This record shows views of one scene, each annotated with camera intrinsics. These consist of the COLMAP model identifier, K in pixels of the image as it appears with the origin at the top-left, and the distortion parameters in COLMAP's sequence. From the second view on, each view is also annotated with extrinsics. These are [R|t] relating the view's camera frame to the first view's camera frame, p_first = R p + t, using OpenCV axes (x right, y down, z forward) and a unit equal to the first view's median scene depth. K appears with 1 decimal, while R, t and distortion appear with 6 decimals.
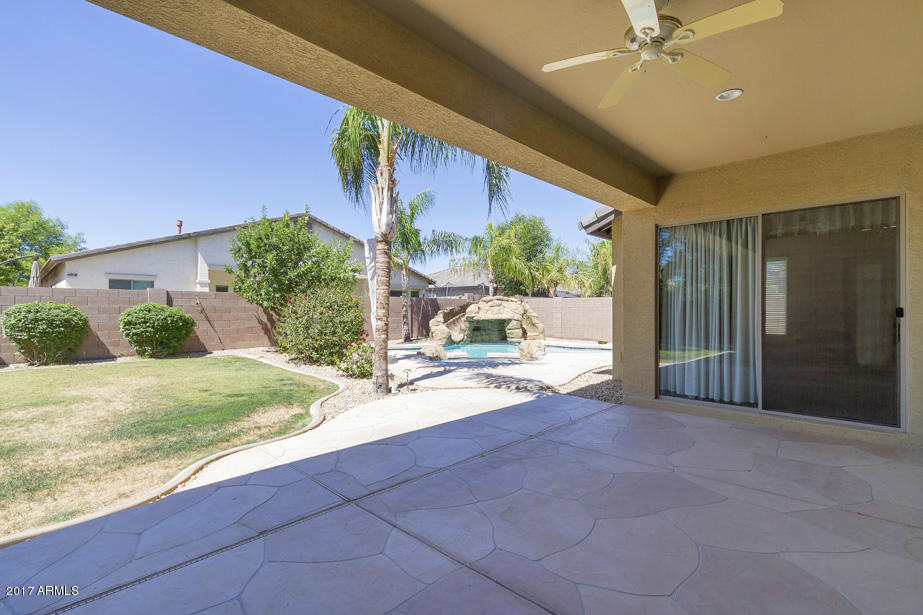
lens RADIAL K [[432.6, 0, 461.3], [0, 432.6, 310.6], [0, 0, 1]] dist [0.002908, 0.000209]
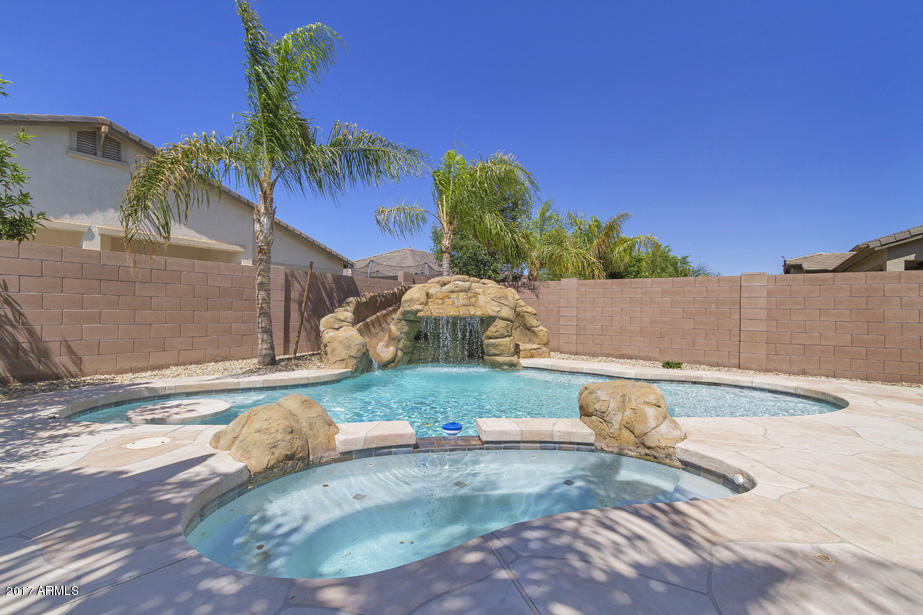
lens RADIAL K [[432.6, 0, 464.1], [0, 432.6, 310.6], [0, 0, 1]] dist [0.002908, 0.000209]
pose [[0.985325, 0.014783, 0.170050, -0.002743], [-0.013755, 0.999879, -0.007222, 0.016201], [-0.170136, 0.004776, 0.985409, 0.508325]]
